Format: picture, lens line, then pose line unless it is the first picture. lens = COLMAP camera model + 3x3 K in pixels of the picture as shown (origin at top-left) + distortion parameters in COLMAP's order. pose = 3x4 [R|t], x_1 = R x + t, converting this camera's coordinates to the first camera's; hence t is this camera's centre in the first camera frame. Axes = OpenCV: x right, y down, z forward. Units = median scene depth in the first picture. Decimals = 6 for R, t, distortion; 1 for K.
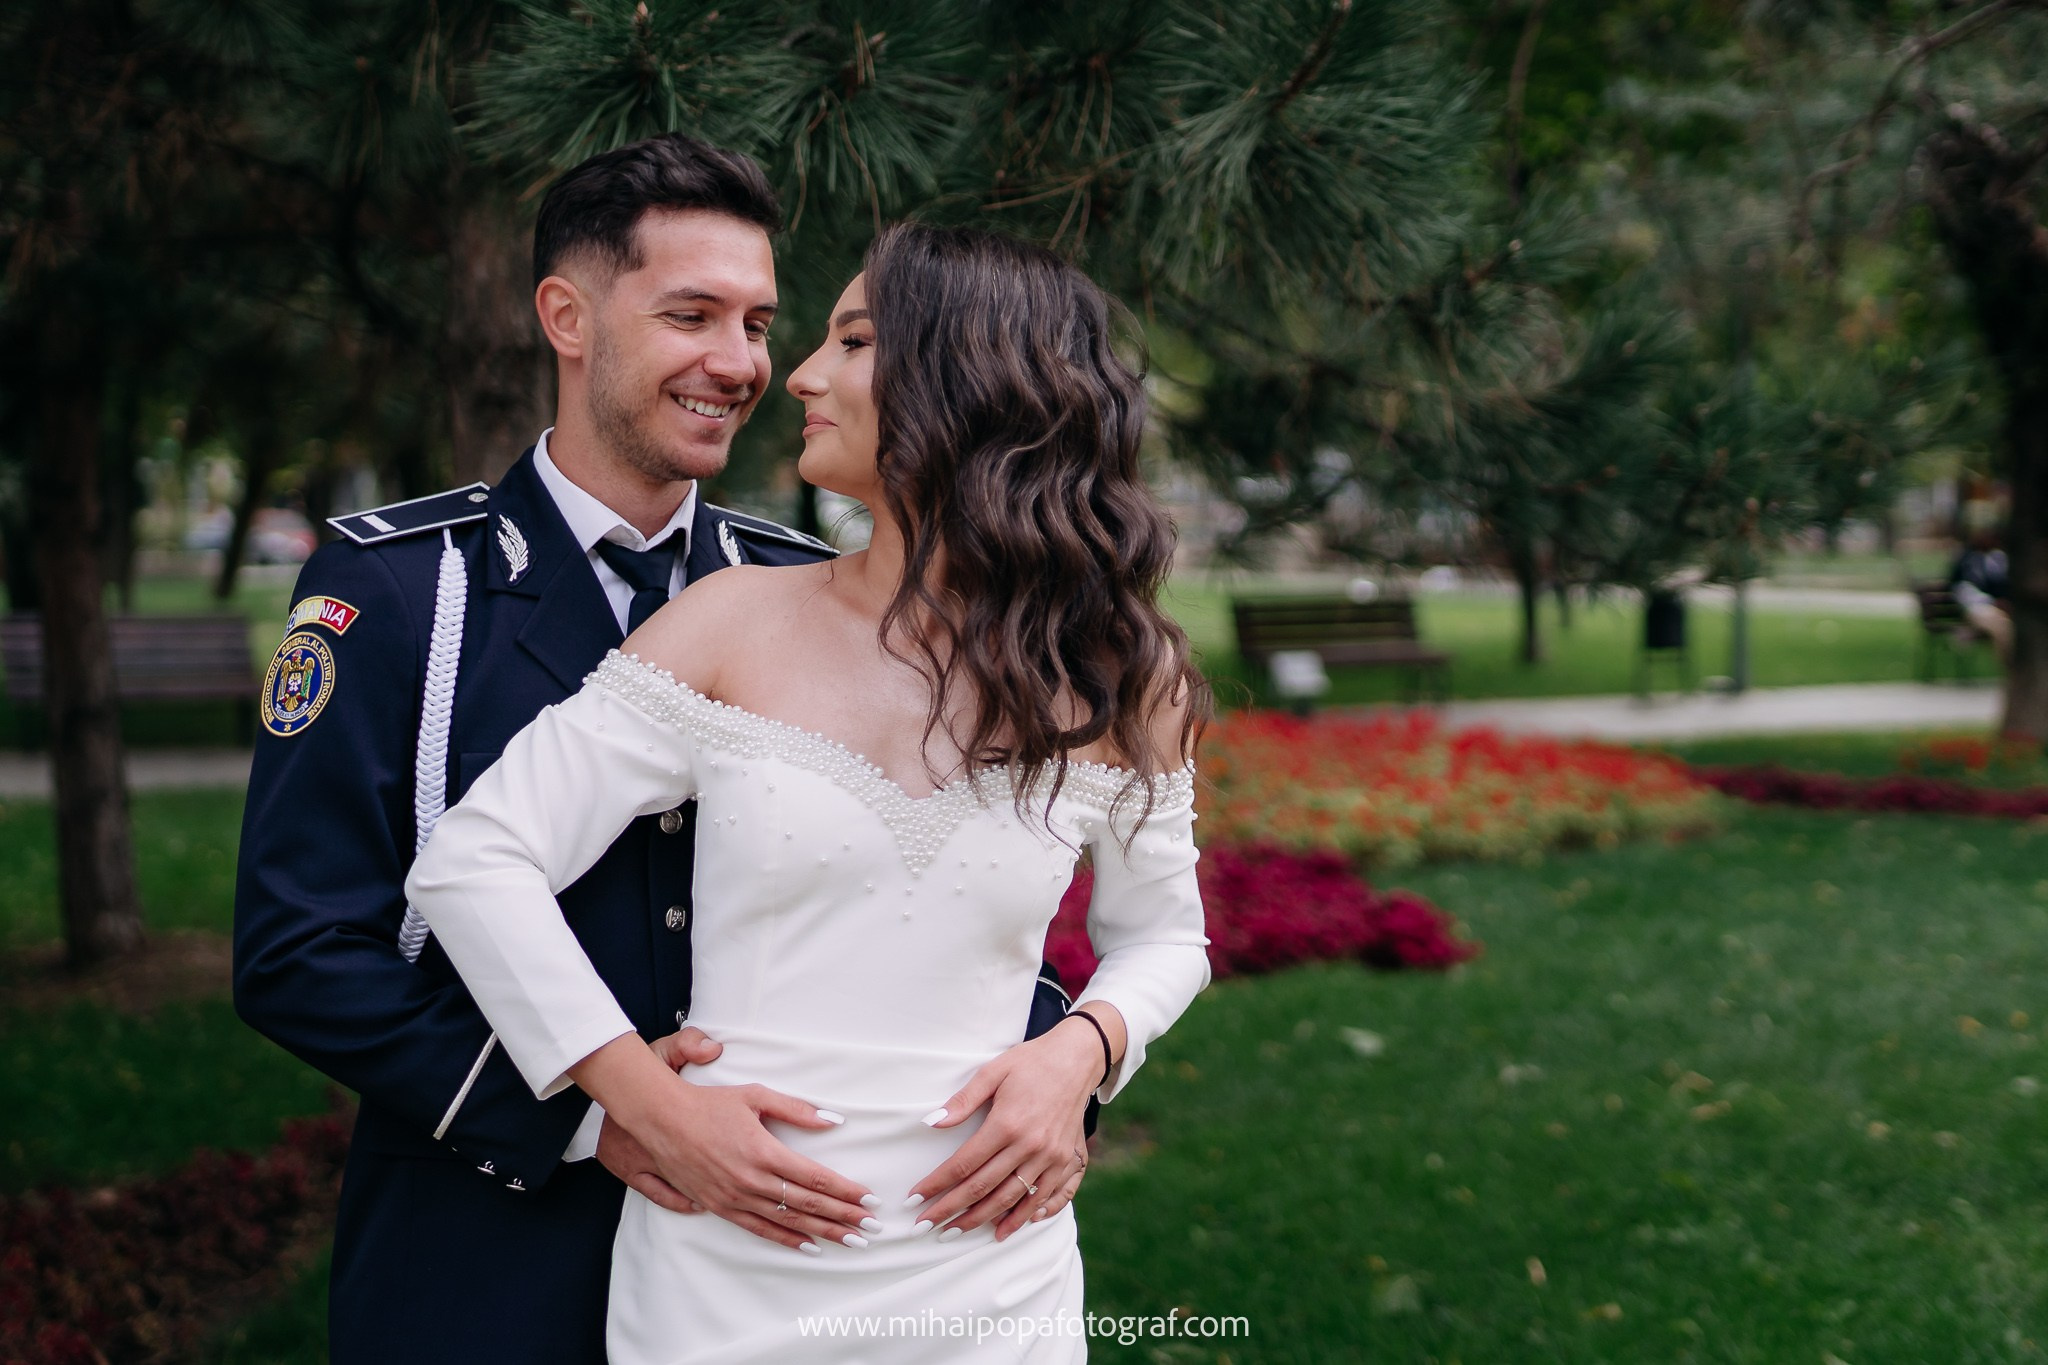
lens RADIAL K [[3497.7, 0, 1023.3], [0, 3497.7, 503.4], [0, 0, 1]] dist [0.009732, 2.751572]
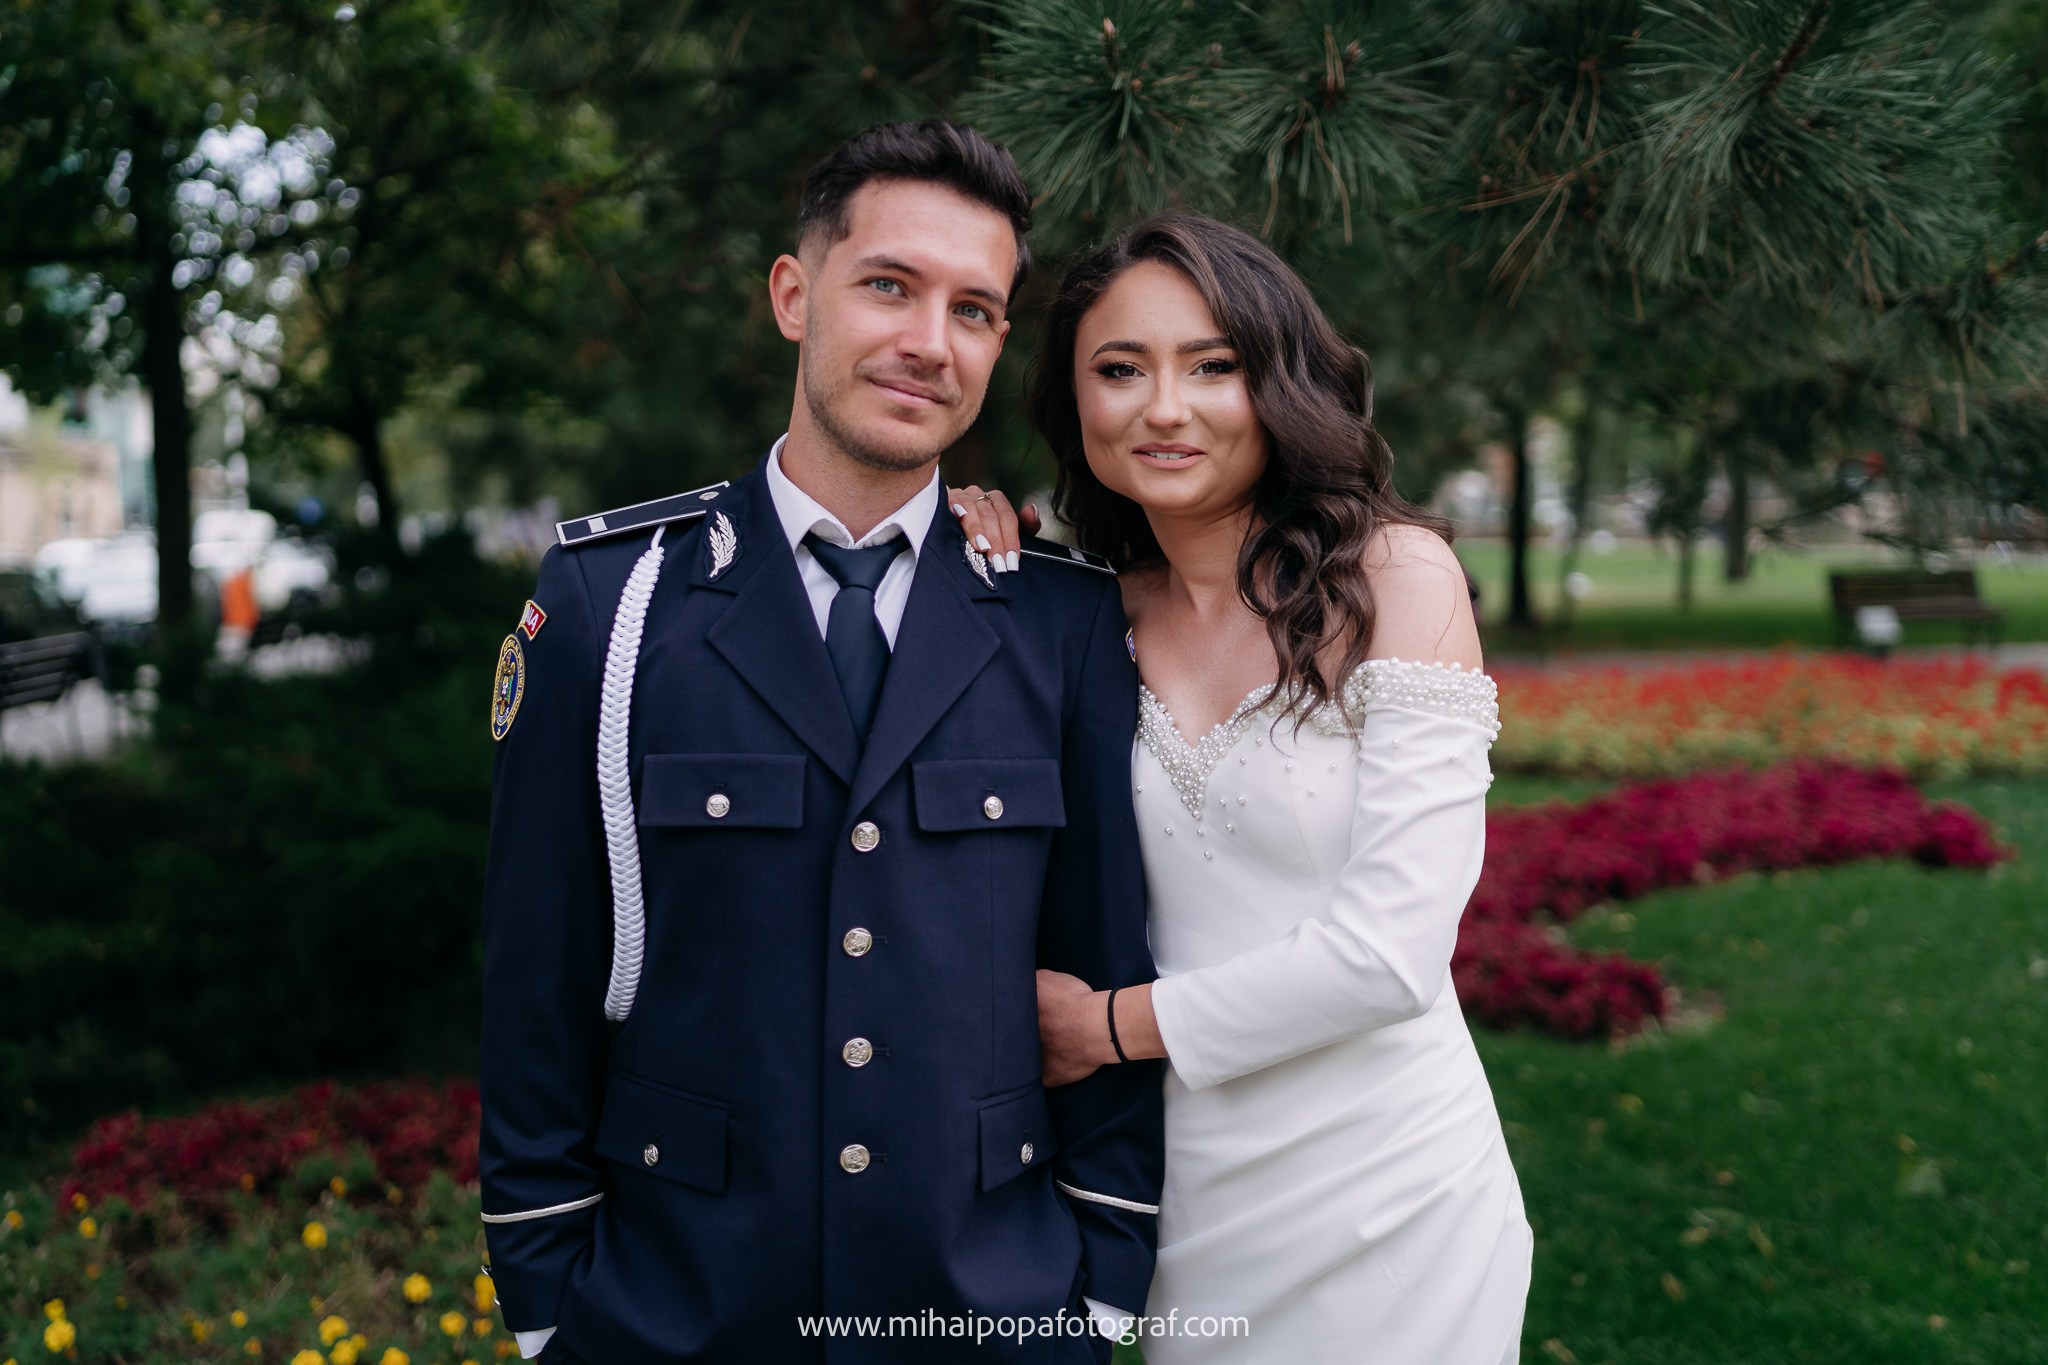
lens RADIAL K [[2067.1, 0, 1025.8], [0, 2067.1, 587.2], [0, 0, 1]] dist [0.026623, -0.005865]
pose [[0.947951, 0.006468, -0.318350, 0.059592], [0.006519, 0.999190, 0.039713, 0.001169], [0.318349, -0.039721, 0.947141, 0.367071]]
